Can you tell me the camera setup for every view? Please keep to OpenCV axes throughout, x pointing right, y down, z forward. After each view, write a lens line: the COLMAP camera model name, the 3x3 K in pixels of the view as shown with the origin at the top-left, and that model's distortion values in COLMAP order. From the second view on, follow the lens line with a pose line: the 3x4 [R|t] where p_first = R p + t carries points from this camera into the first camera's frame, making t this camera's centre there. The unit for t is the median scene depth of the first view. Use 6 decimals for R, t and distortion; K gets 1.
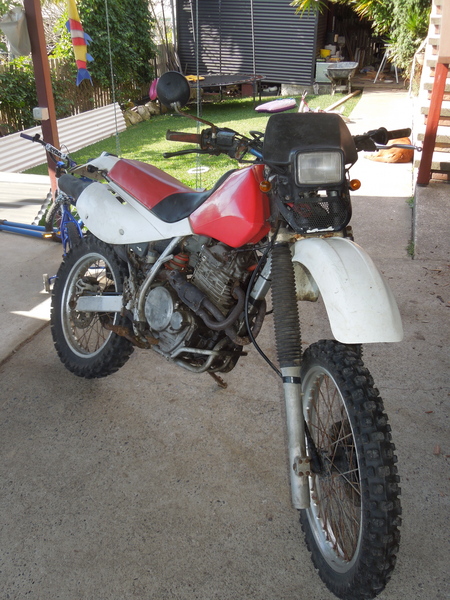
lens RADIAL K [[583.4, 0, 224.2], [0, 583.4, 285.3], [0, 0, 1]] dist [-0.007276, -0.003700]
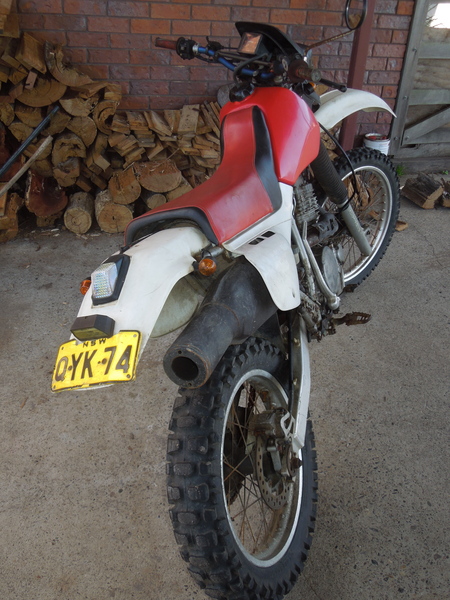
lens RADIAL K [[569.3, 0, 225.0], [0, 569.3, 300.0], [0, 0, 1]] dist [-0.009641, -0.009636]
pose [[-0.515969, -0.457924, 0.723935, -0.317677], [0.362987, 0.648611, 0.668988, -0.267188], [-0.775898, 0.607956, -0.168443, 0.605850]]
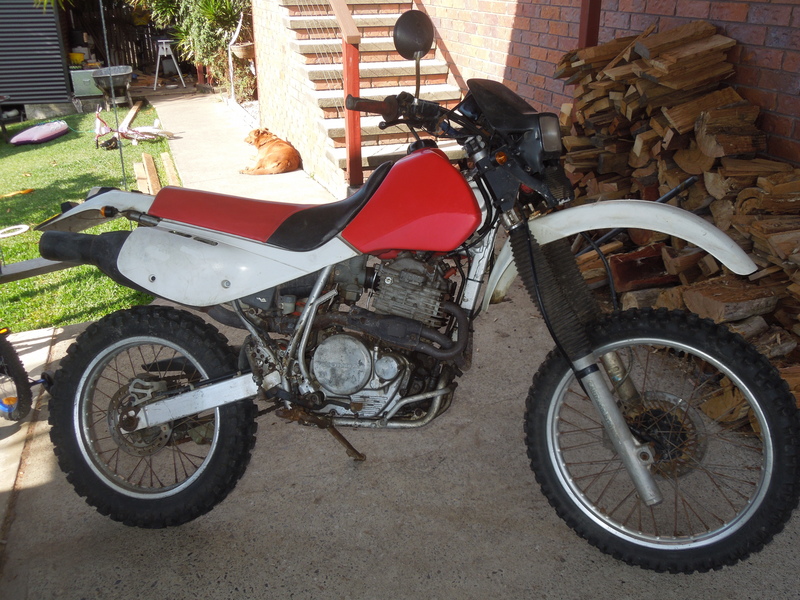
lens RADIAL K [[759.1, 0, 400.0], [0, 759.1, 300.0], [0, 0, 1]] dist [-0.009641, -0.009636]
pose [[0.806792, -0.244575, 0.537838, -0.251912], [0.280432, 0.959744, 0.015766, -0.014734], [-0.520043, 0.138107, 0.842901, 0.068061]]
